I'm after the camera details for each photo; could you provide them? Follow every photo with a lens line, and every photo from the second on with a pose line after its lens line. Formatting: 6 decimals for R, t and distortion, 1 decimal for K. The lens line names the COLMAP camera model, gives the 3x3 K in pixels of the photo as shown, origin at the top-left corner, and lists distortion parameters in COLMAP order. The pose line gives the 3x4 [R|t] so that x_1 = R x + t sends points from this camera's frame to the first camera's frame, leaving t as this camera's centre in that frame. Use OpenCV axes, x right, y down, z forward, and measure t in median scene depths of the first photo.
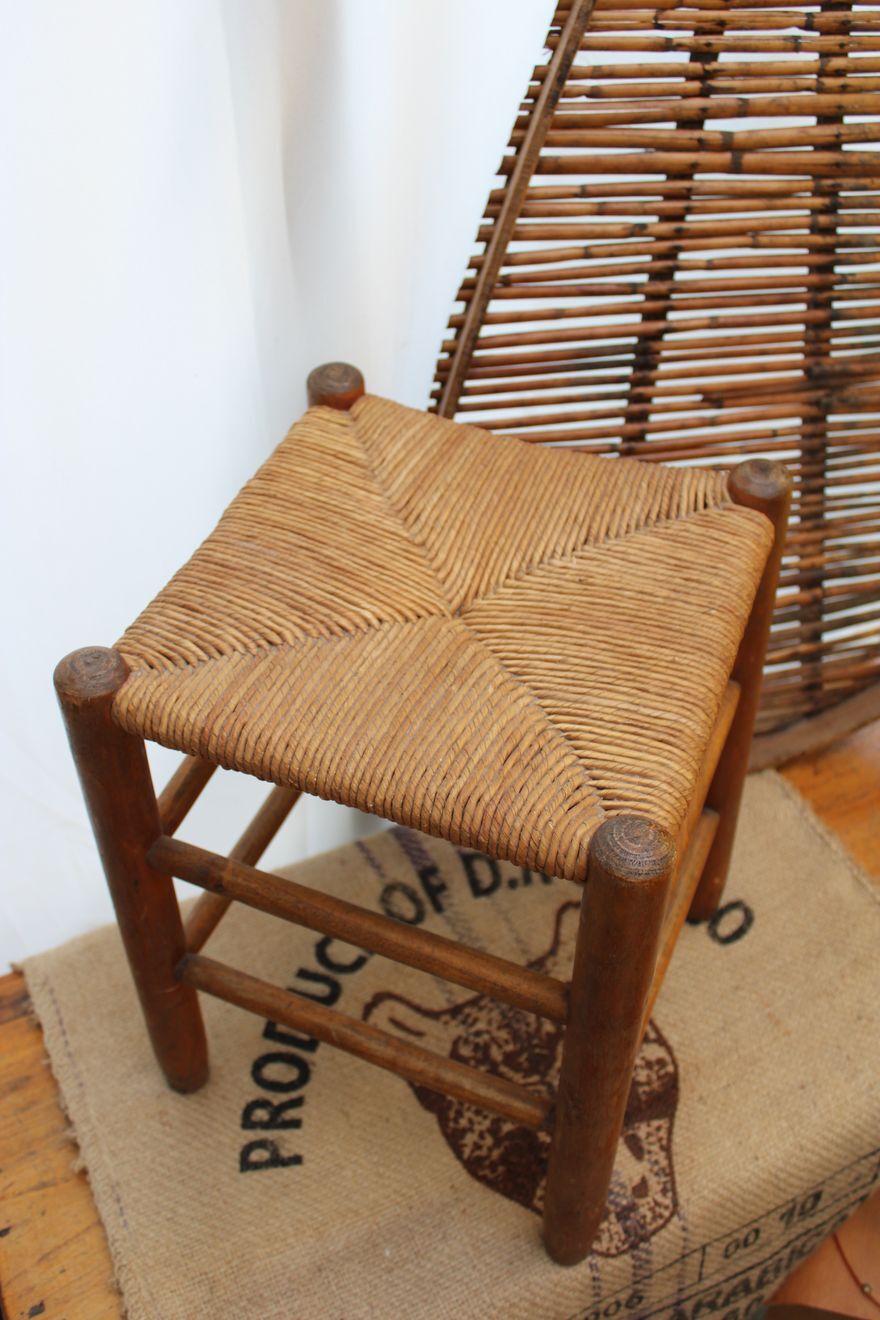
lens RADIAL K [[1354.3, 0, 440.0], [0, 1354.3, 660.0], [0, 0, 1]] dist [-0.081079, 0.003692]
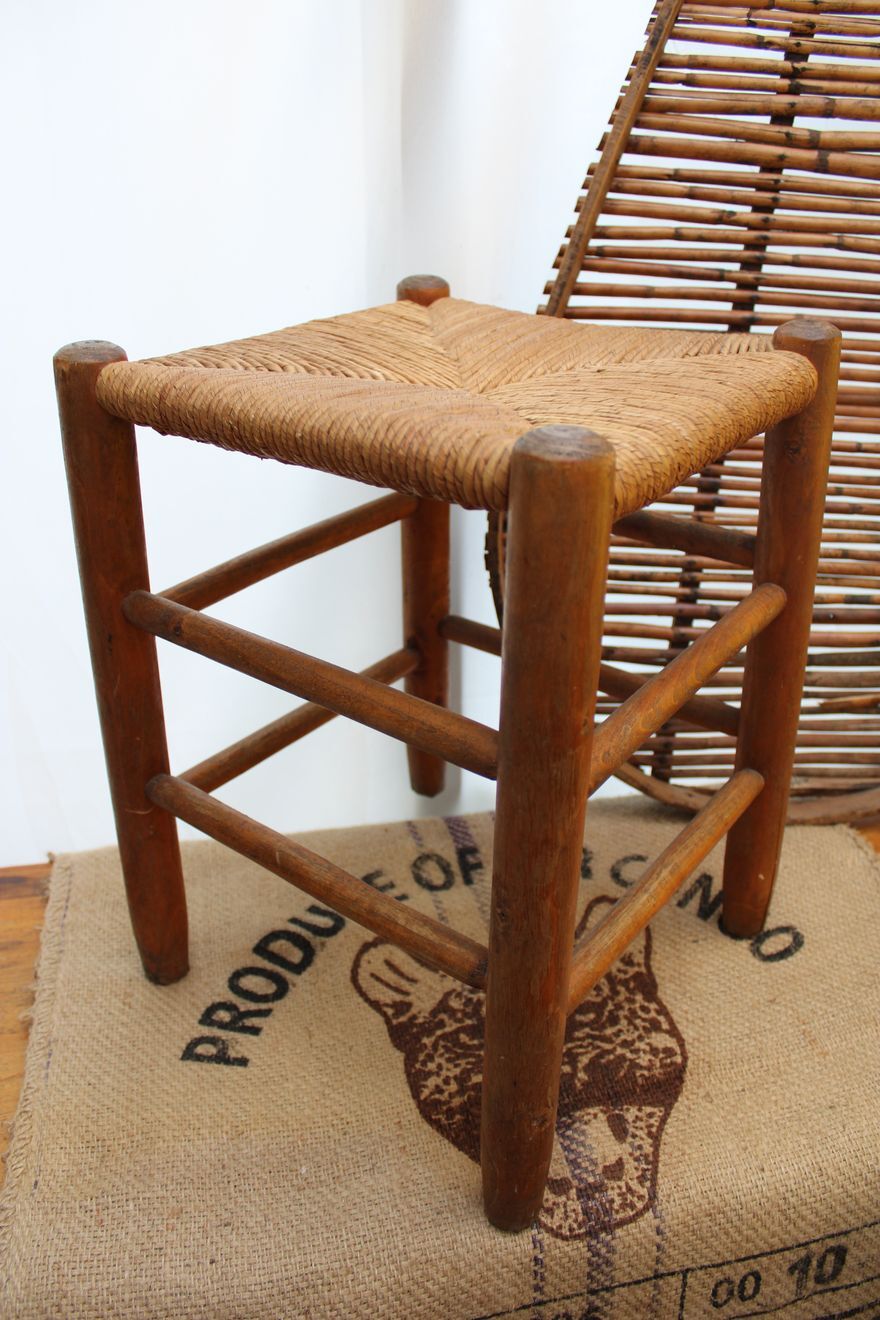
lens RADIAL K [[1103.6, 0, 440.0], [0, 1103.6, 660.0], [0, 0, 1]] dist [-0.133543, 0.069052]
pose [[0.969390, 0.121925, -0.213113, 0.147302], [-0.179929, 0.943362, -0.278737, 0.298517], [0.167058, 0.308550, 0.936423, 0.252500]]
